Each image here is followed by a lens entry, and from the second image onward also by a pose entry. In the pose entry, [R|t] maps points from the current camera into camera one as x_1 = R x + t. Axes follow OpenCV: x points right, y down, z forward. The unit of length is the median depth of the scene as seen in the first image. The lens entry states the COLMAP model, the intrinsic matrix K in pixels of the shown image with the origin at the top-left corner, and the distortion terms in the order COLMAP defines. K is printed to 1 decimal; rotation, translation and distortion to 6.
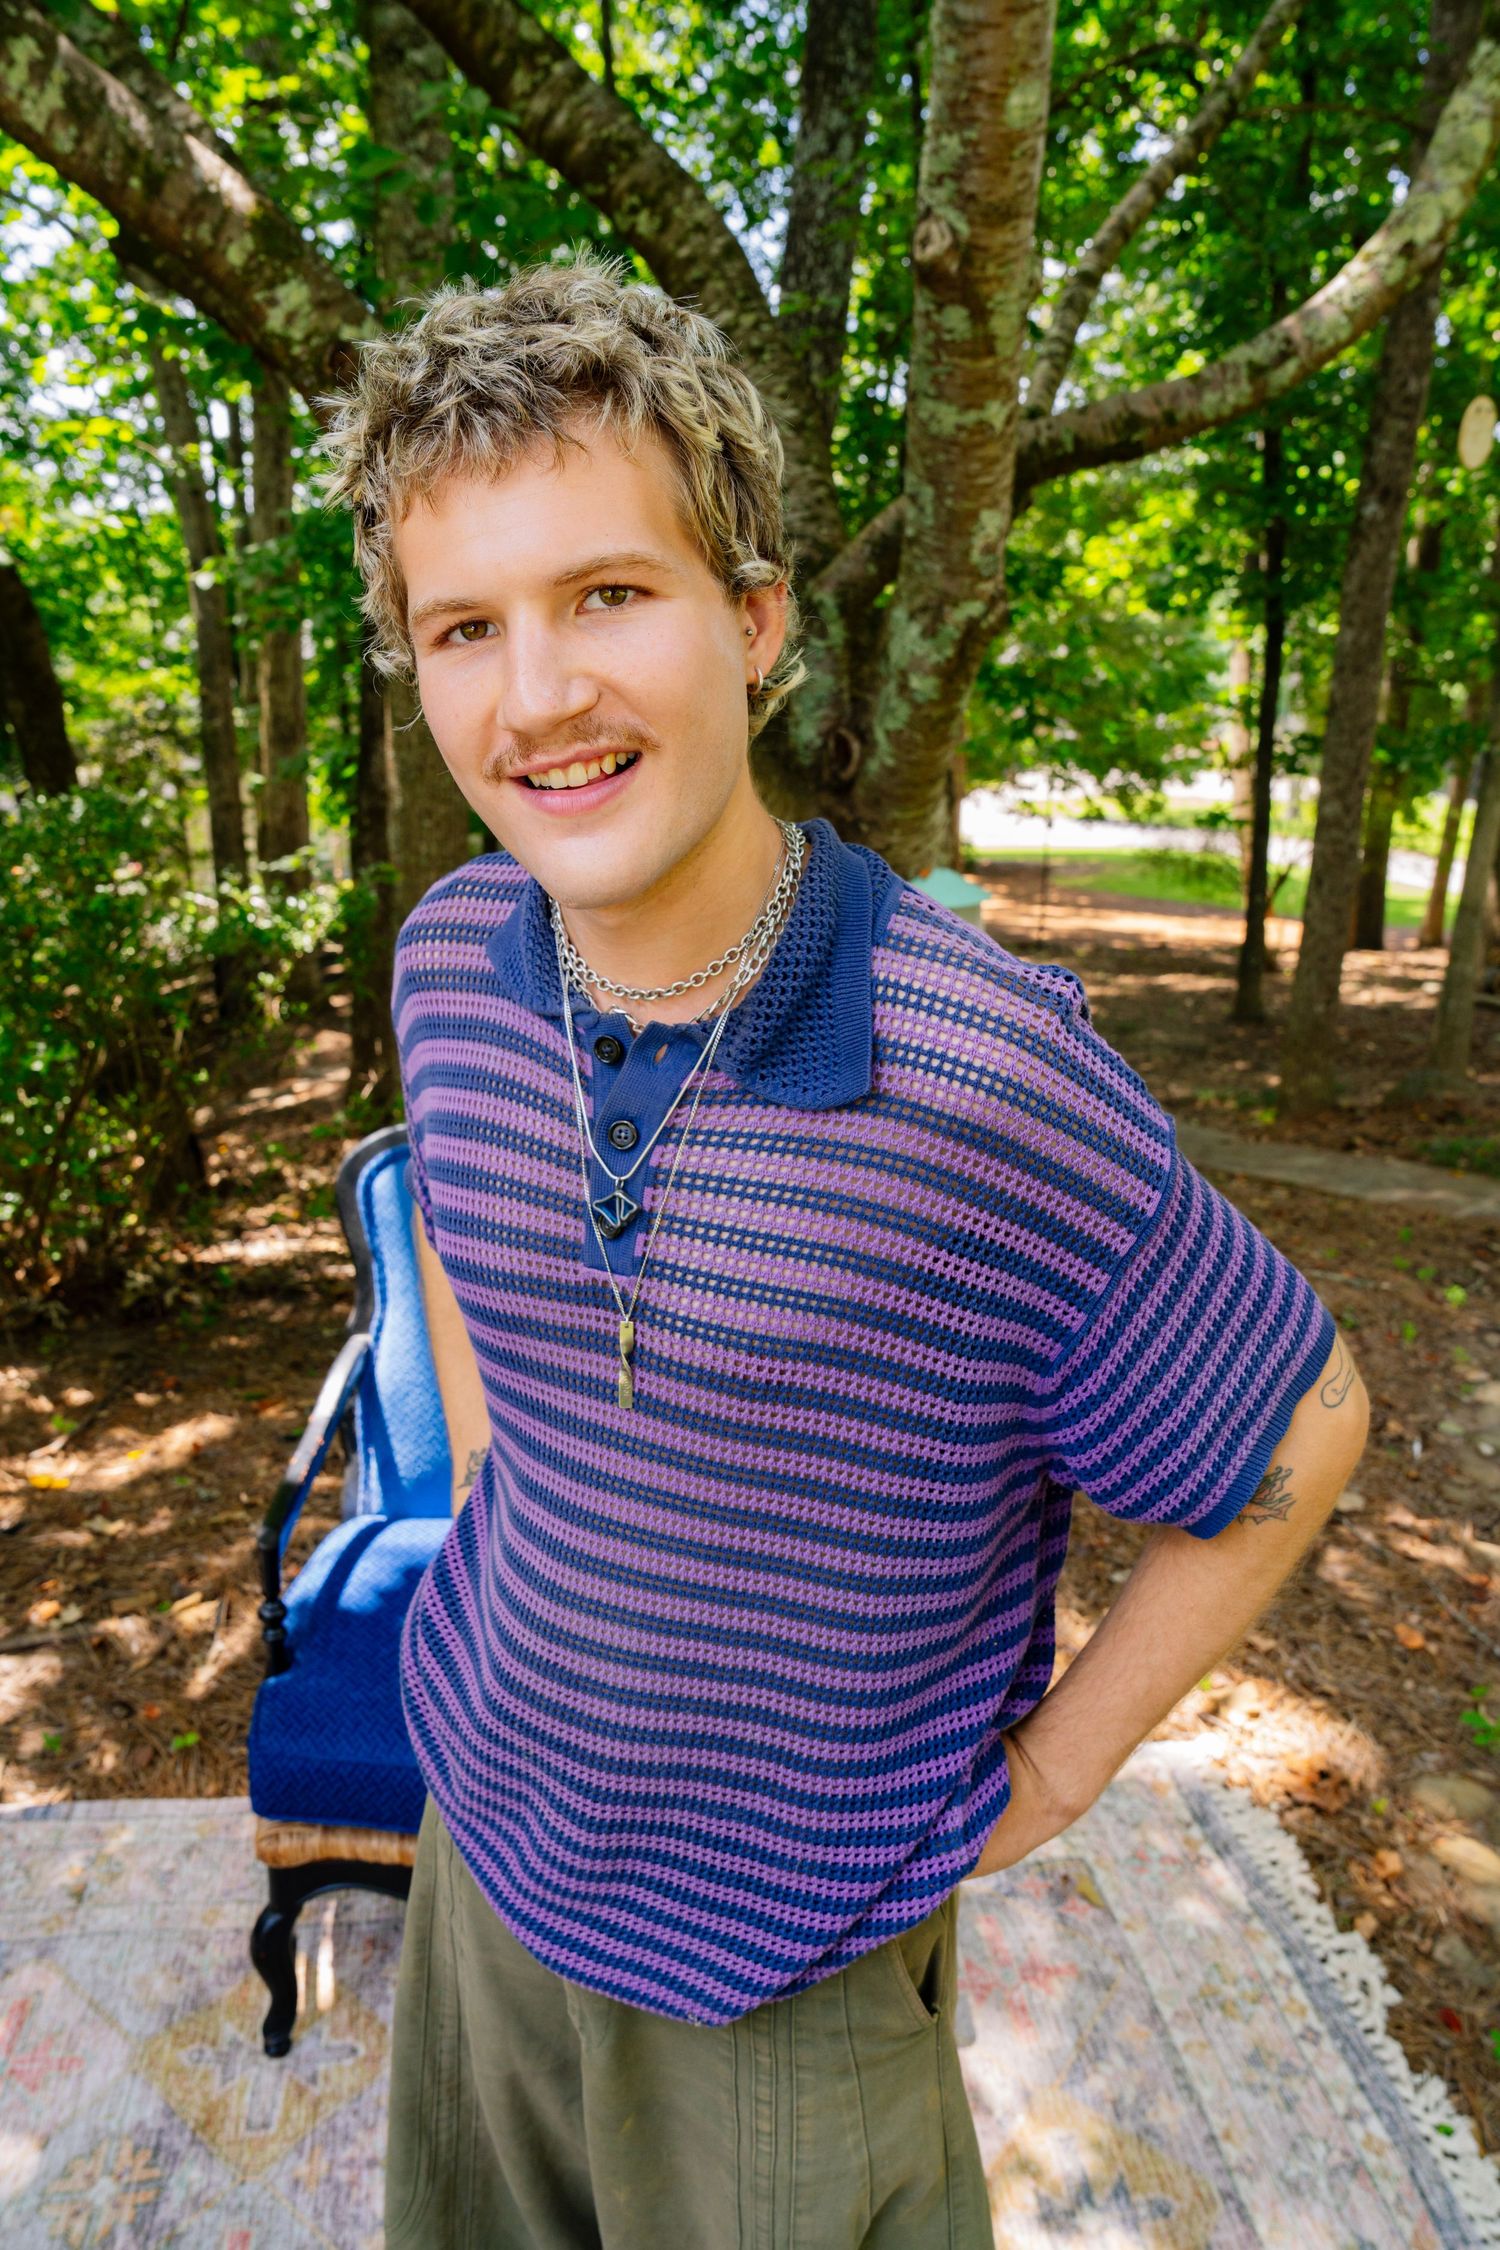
lens RADIAL K [[1587.8, 0, 746.6], [0, 1587.8, 1136.0], [0, 0, 1]] dist [-0.071717, 0.047533]
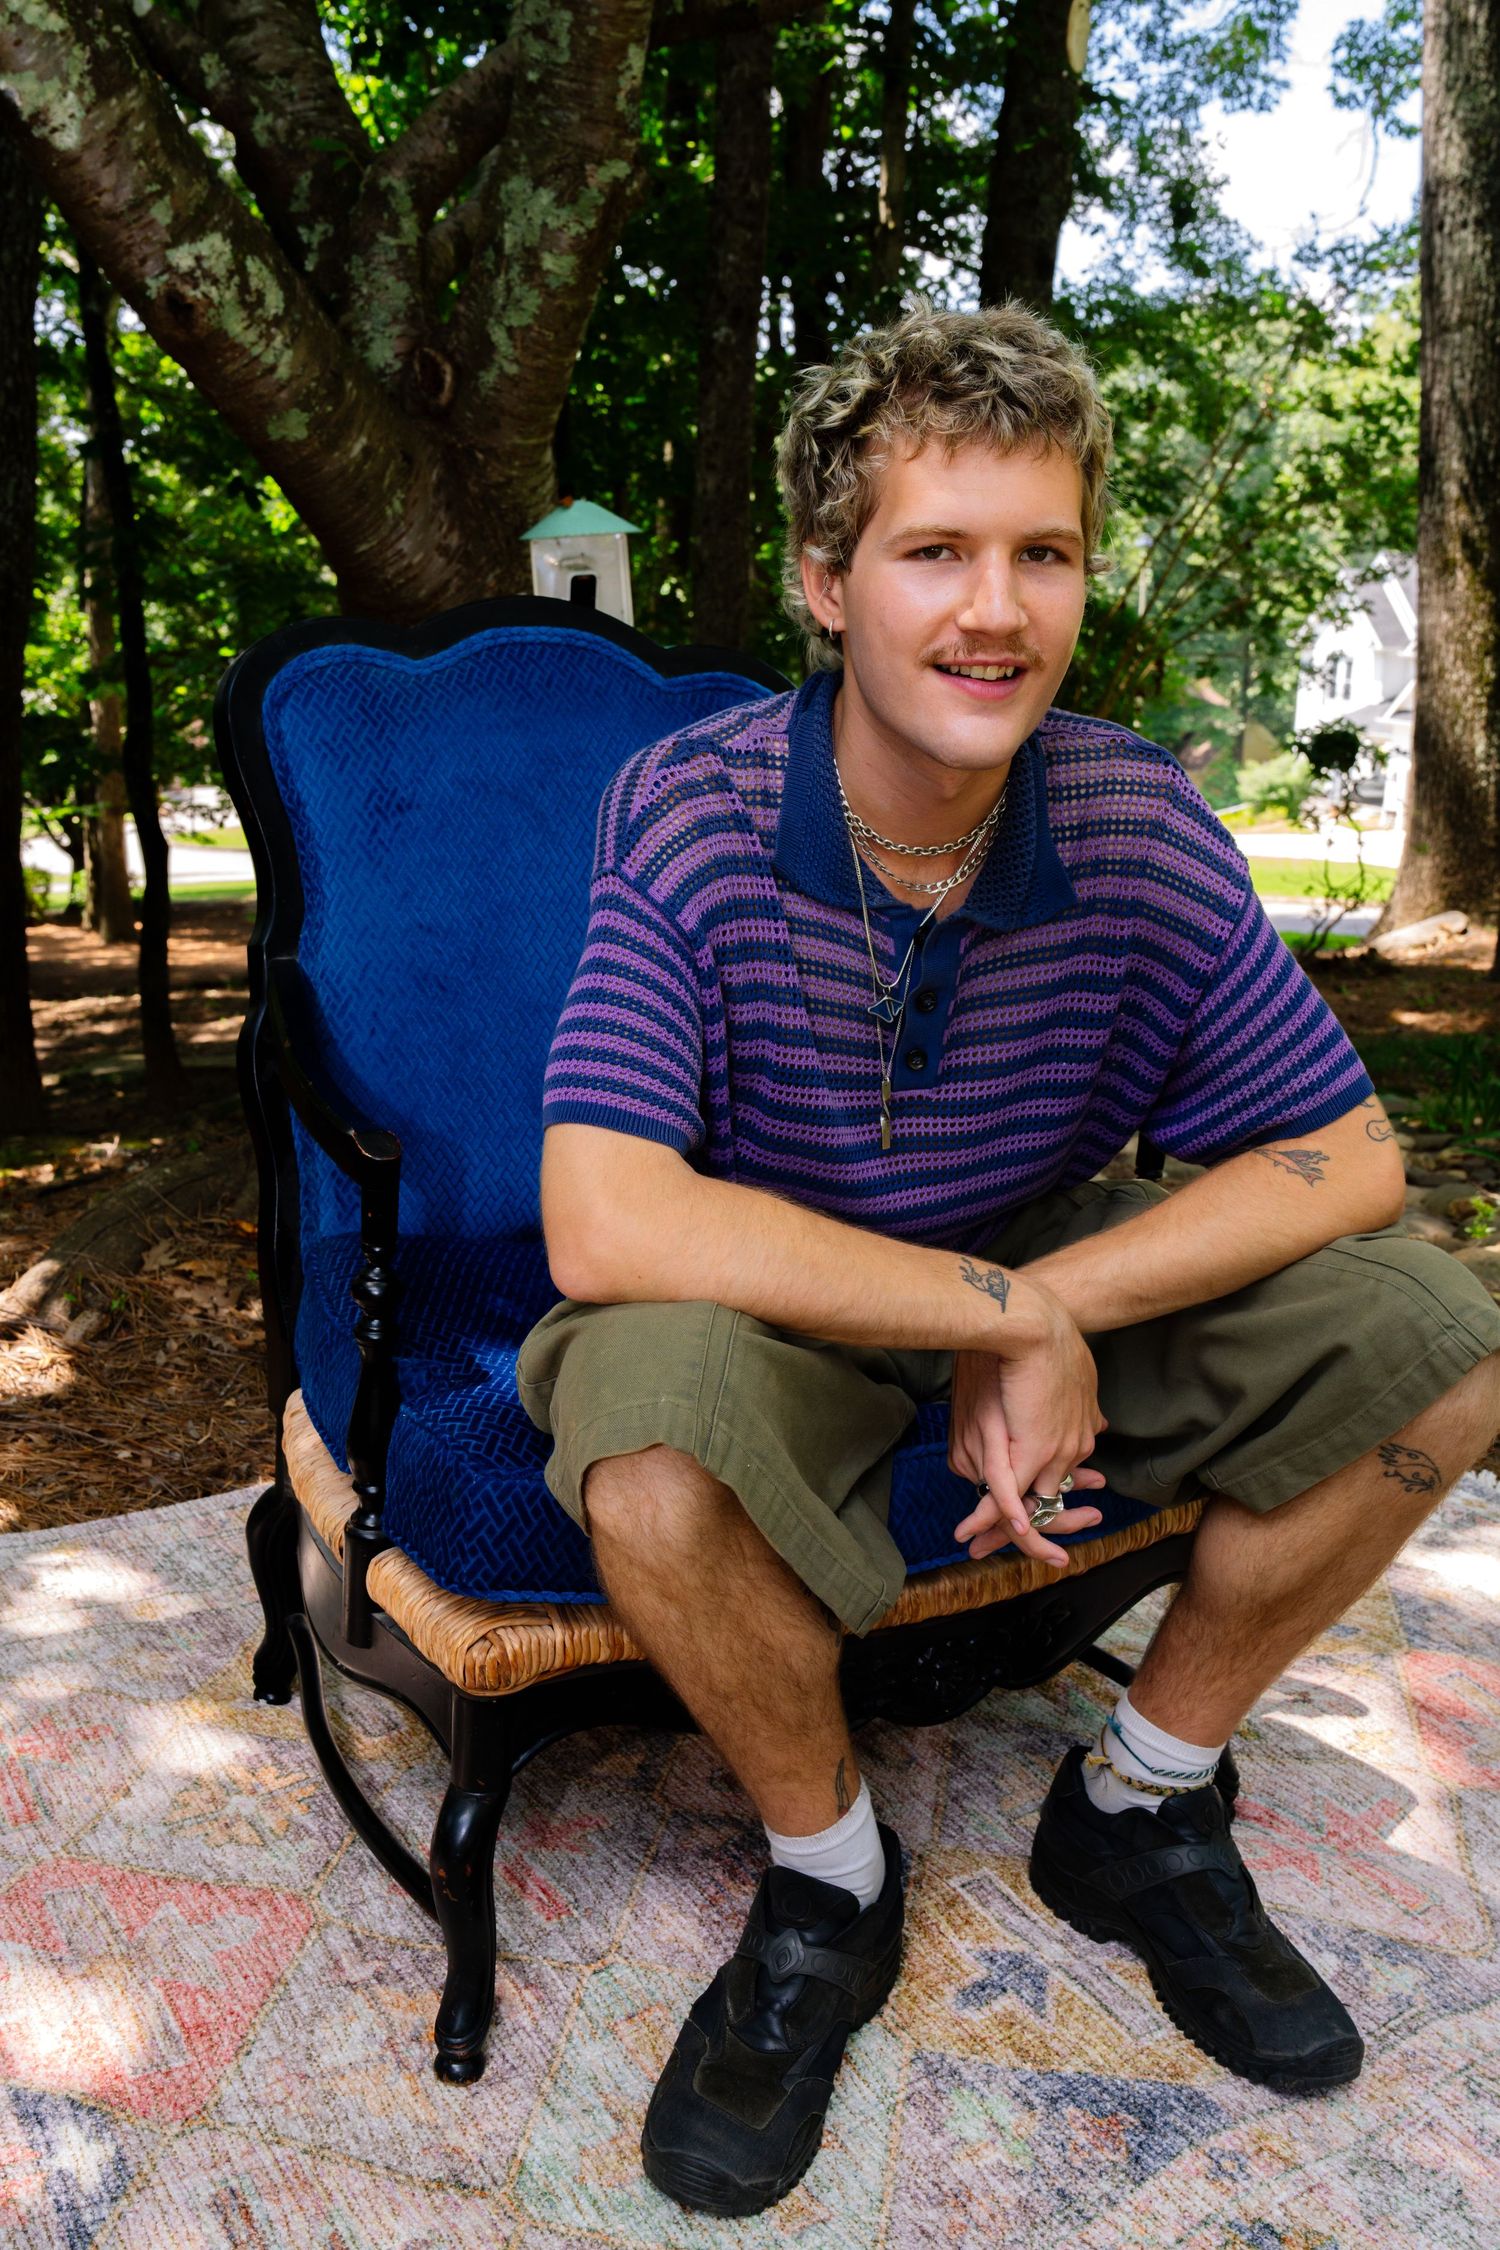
lens RADIAL K [[2065.9, 0, 757.9], [0, 2065.9, 1126.9], [0, 0, 1]] dist [-0.020337, 0.095544]
pose [[0.901225, -0.107195, 0.419883, -0.299511], [0.136067, 0.989919, -0.039327, 0.225386], [-0.411435, 0.092575, 0.906726, -0.011463]]
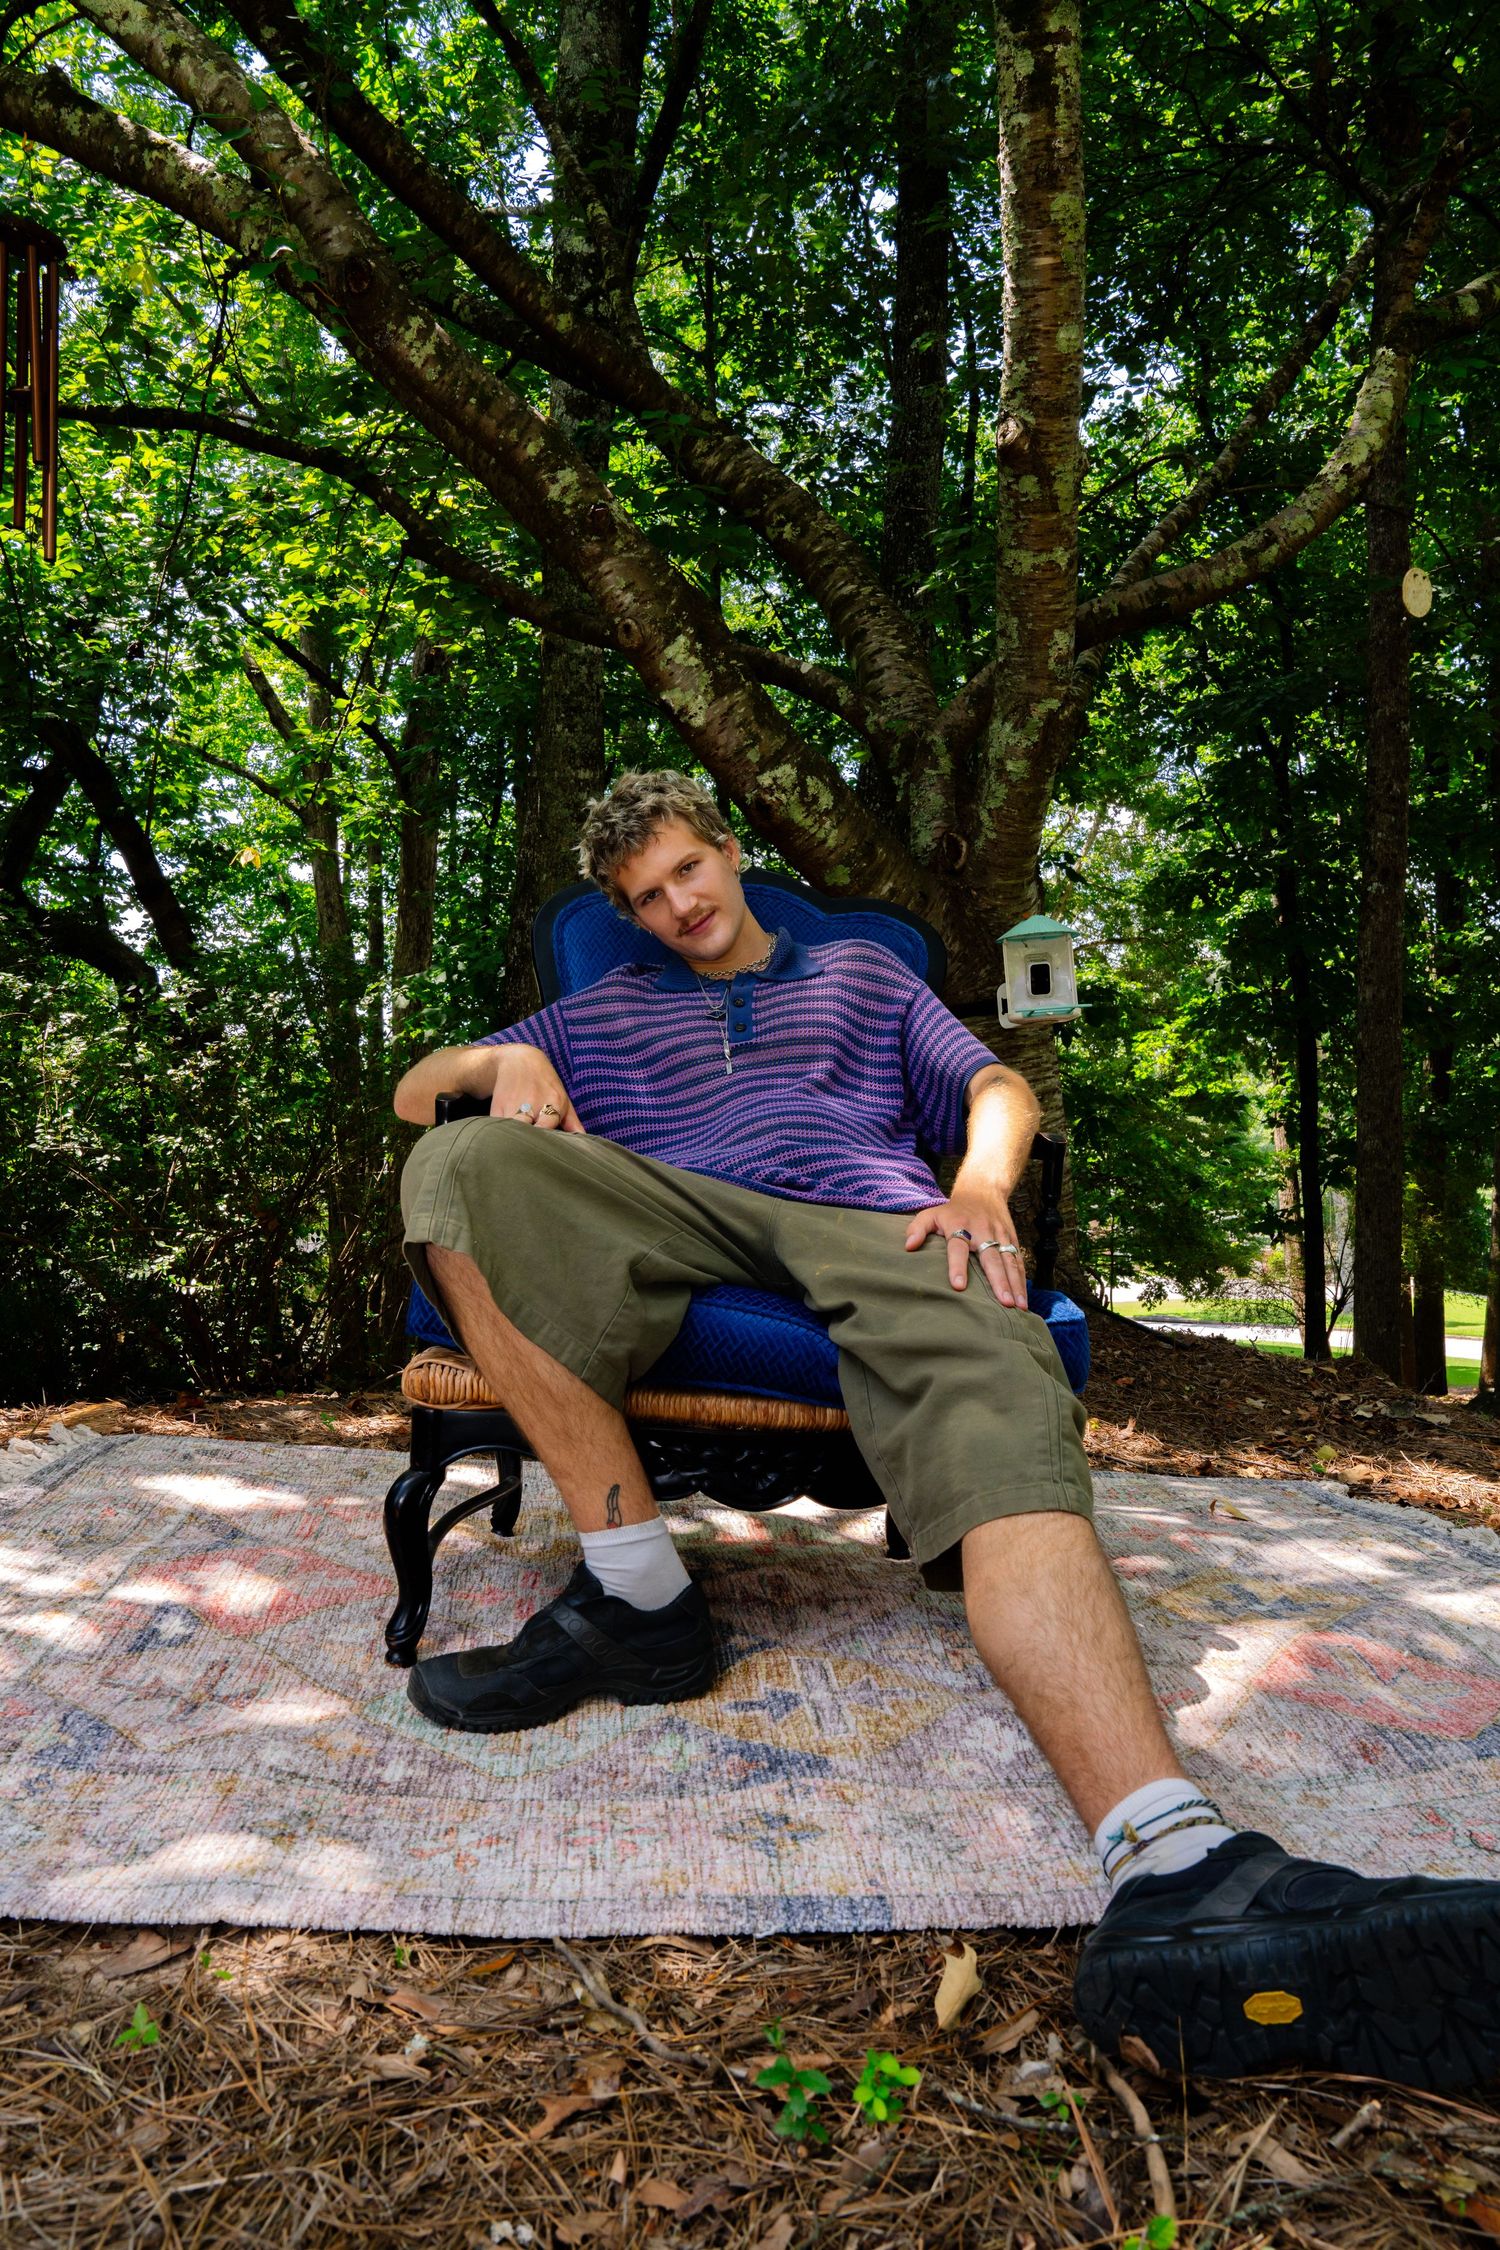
lens RADIAL K [[1542.3, 0, 755.3], [0, 1542.3, 1109.1], [0, 0, 1]] dist [-0.074992, 0.039652]
pose [[0.999132, -0.012751, -0.039649, -0.055401], [-0.001371, 0.941403, -0.337280, 0.394091], [0.041627, 0.337041, 0.940569, -0.101035]]
